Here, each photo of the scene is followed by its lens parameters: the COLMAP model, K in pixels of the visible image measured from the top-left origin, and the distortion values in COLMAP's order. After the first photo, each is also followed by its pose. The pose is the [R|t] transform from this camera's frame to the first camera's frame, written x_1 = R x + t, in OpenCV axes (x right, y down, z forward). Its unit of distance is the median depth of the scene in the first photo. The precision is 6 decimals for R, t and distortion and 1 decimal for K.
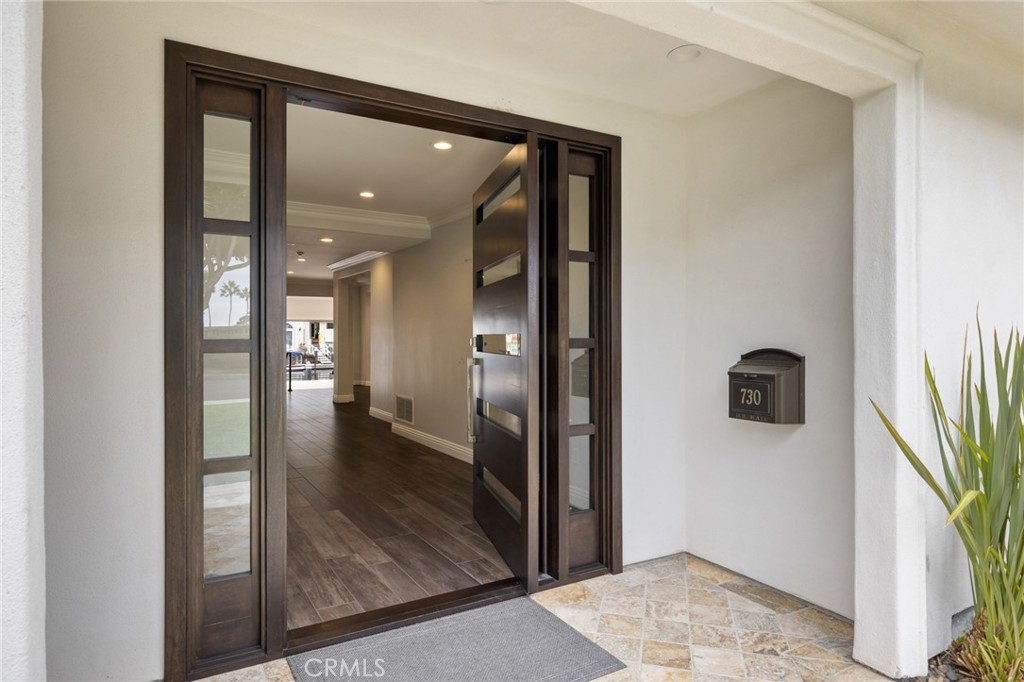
lens RADIAL K [[608.4, 0, 513.2], [0, 608.4, 339.1], [0, 0, 1]] dist [-0.000114, 0.000057]
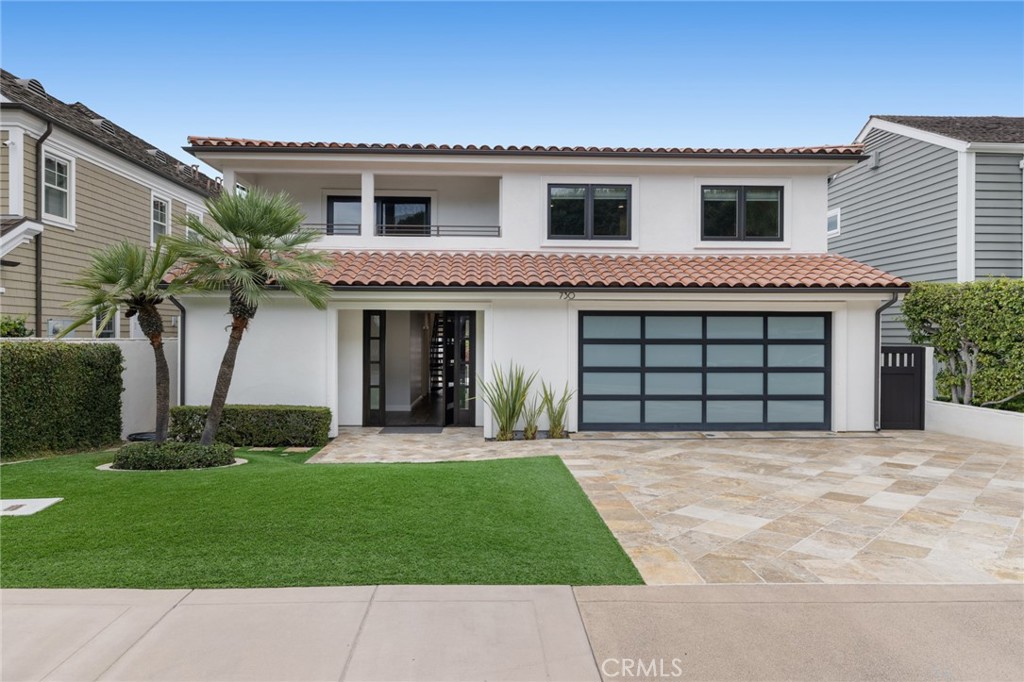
lens RADIAL K [[657.5, 0, 510.1], [0, 657.5, 339.1], [0, 0, 1]] dist [-0.001459, -0.000099]
pose [[0.882110, 0.008708, -0.470963, 2.215731], [-0.007031, 0.999961, 0.005320, -0.158384], [0.470991, -0.001381, 0.882137, -2.351754]]
